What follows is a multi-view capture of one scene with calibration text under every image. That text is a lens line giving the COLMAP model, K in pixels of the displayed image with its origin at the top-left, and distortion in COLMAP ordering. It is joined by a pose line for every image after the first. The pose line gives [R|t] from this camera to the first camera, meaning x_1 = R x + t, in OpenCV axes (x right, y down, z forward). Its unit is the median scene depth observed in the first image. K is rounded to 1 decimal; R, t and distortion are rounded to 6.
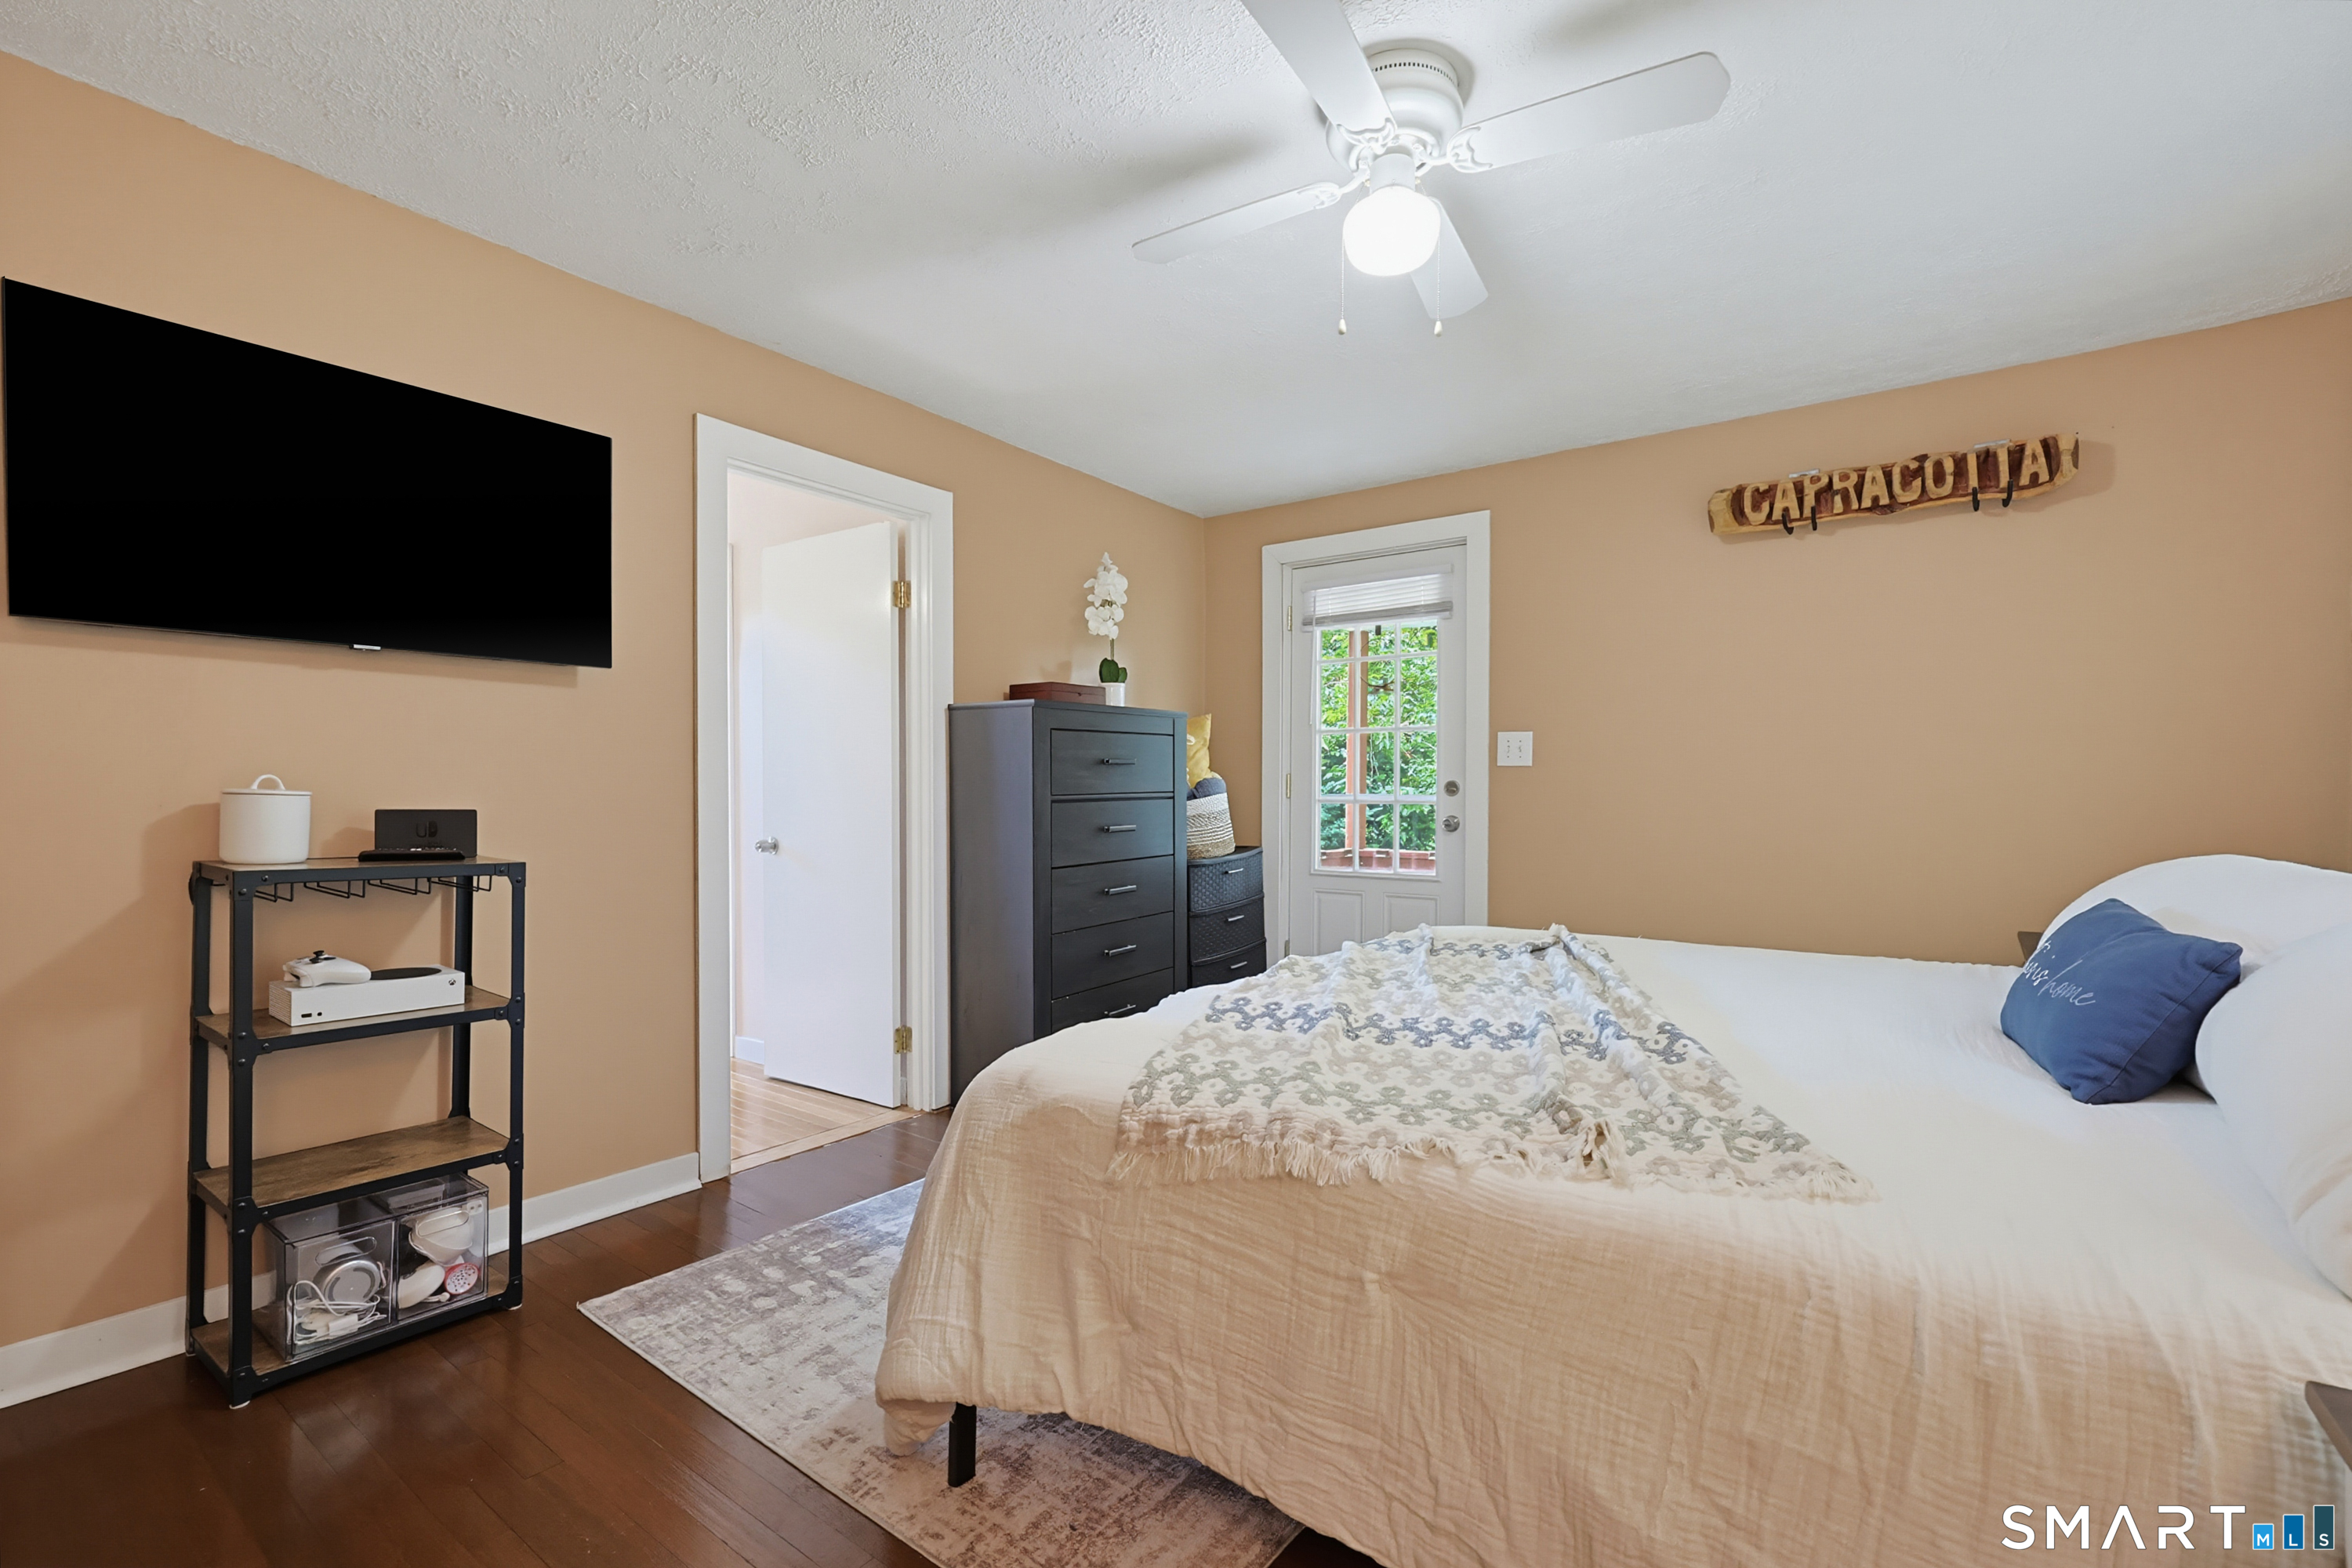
lens RADIAL K [[1025.3, 0, 1176.0], [0, 1025.3, 784.0], [0, 0, 1]] dist [0.001177, -0.000056]
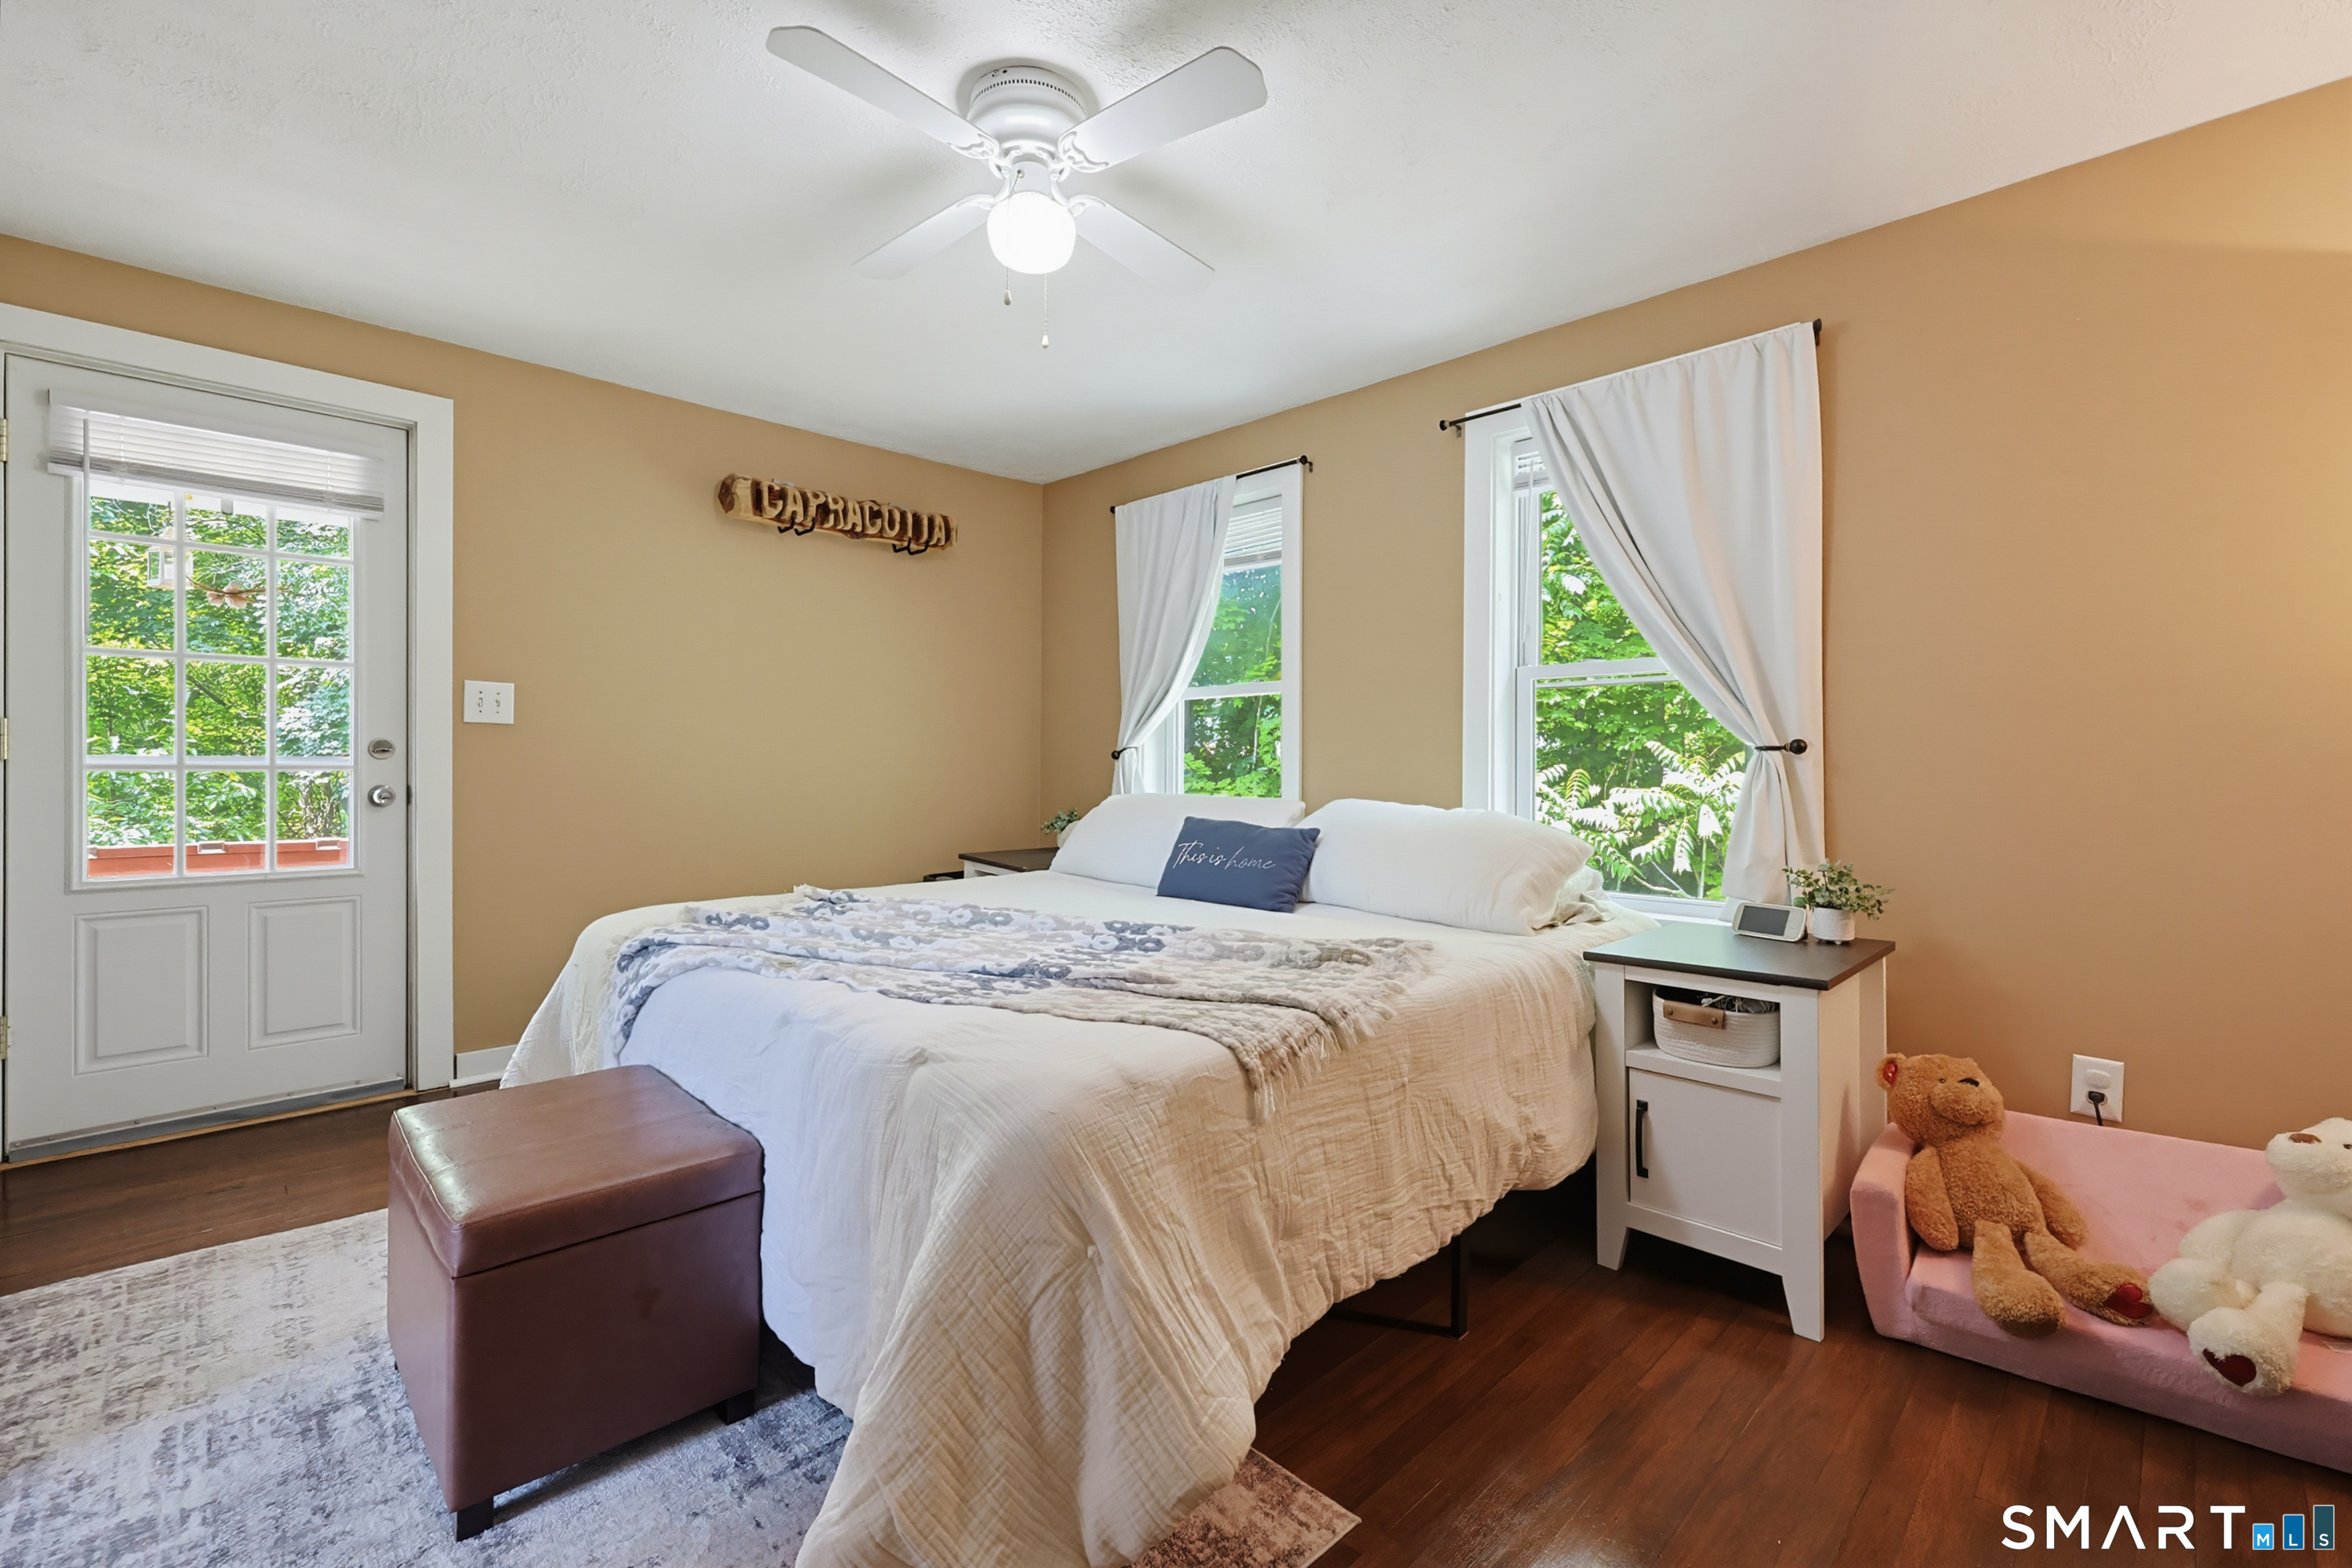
lens RADIAL K [[984.5, 0, 1176.0], [0, 984.5, 784.0], [0, 0, 1]] dist [-0.000328, -0.000086]
pose [[0.179630, -0.015992, 0.983604, -0.436946], [-0.012143, 0.999756, 0.018473, 0.013049], [-0.983659, -0.015263, 0.179392, 0.379388]]
